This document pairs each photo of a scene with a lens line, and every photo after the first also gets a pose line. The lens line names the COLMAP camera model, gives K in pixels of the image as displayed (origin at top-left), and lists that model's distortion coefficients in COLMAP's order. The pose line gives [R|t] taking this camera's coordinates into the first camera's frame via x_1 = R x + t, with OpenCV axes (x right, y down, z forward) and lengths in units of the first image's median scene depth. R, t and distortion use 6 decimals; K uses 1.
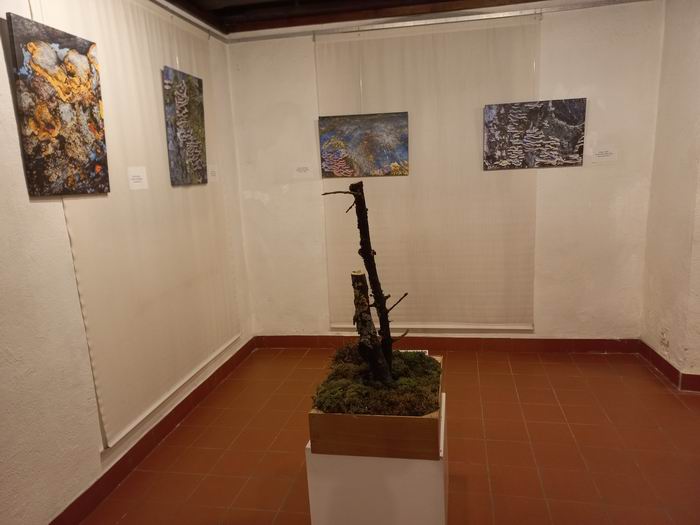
lens RADIAL K [[507.0, 0, 350.0], [0, 507.0, 268.3], [0, 0, 1]] dist [0.036274, -0.010061]
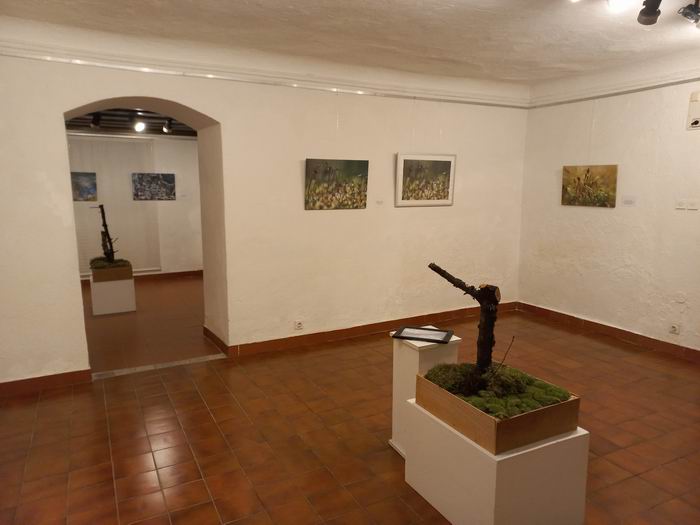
lens RADIAL K [[507.0, 0, 350.0], [0, 507.0, 268.3], [0, 0, 1]] dist [0.036274, -0.010061]
pose [[0.773945, -0.049096, 0.631347, -0.464839], [0.076866, 0.996902, -0.016704, 0.233900], [-0.628571, 0.061457, 0.775320, -1.422291]]
